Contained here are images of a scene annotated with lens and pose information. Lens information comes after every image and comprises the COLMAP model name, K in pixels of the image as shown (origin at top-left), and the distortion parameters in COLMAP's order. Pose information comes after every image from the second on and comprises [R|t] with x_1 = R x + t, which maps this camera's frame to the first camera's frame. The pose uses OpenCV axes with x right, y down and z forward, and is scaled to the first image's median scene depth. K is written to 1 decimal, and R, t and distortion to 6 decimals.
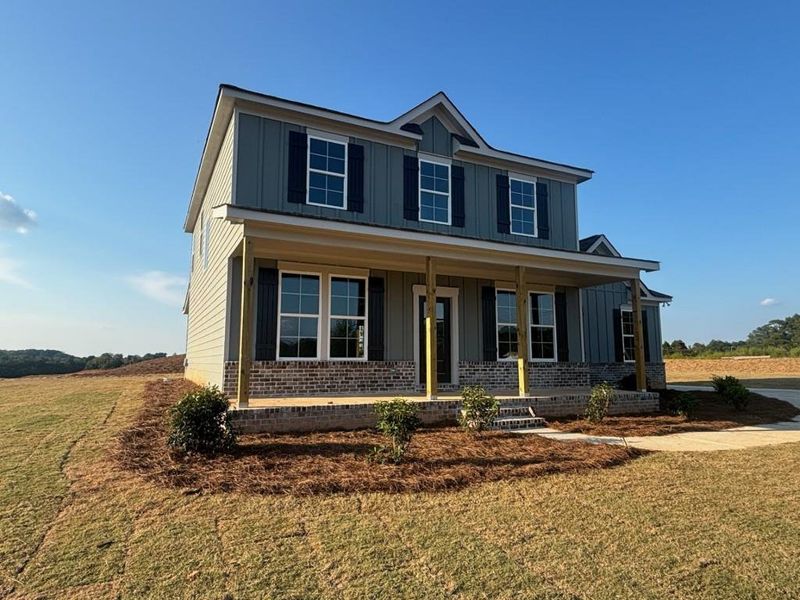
lens RADIAL K [[492.9, 0, 397.7], [0, 492.9, 301.6], [0, 0, 1]] dist [0.016232, -0.004232]
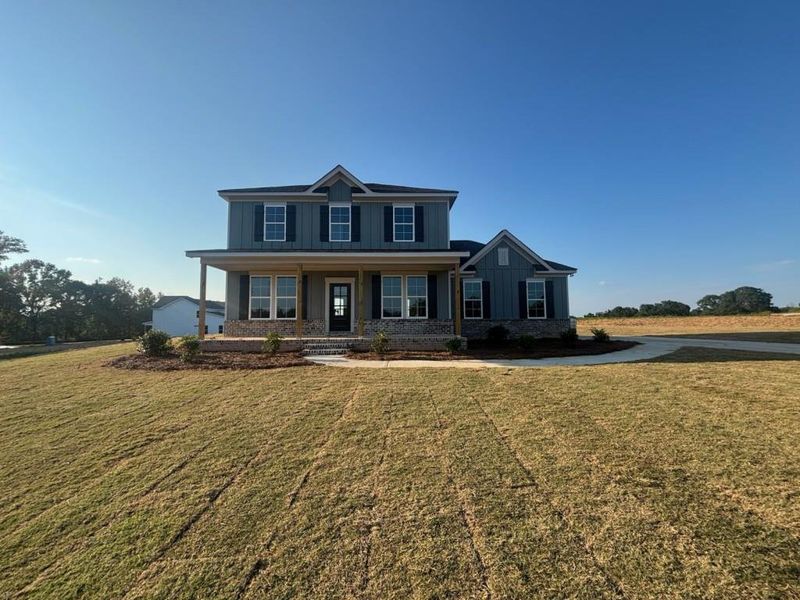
lens RADIAL K [[320.3, 0, 397.2], [0, 320.3, 299.1], [0, 0, 1]] dist [0.015515, -0.000536]
pose [[0.908772, -0.036038, -0.415734, 0.730981], [0.057662, 0.997552, 0.039573, 0.012835], [0.413290, -0.059935, 0.908625, 0.028435]]
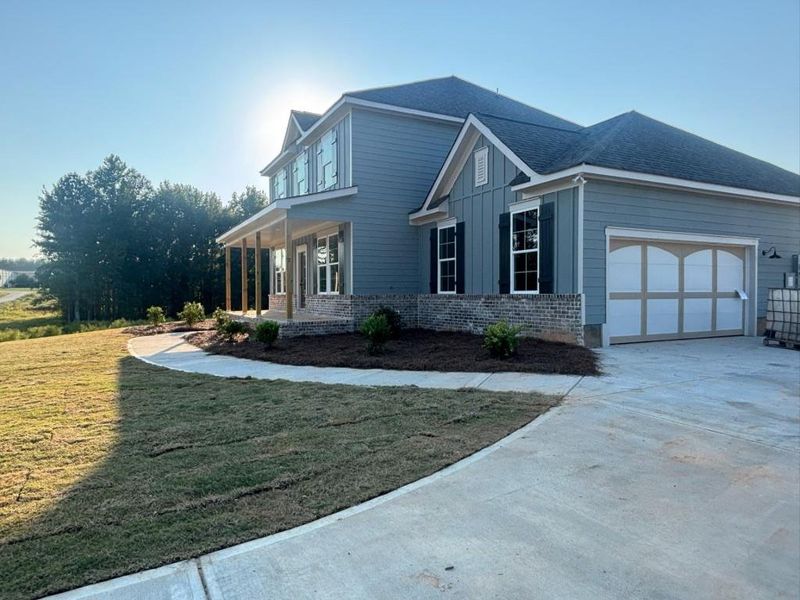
lens RADIAL K [[492.9, 0, 400.5], [0, 492.9, 313.9], [0, 0, 1]] dist [0.016232, -0.004232]
pose [[0.032029, 0.037584, -0.998780, 1.612001], [0.118771, 0.992069, 0.041140, 0.151939], [0.992405, -0.119944, 0.027311, 1.219342]]
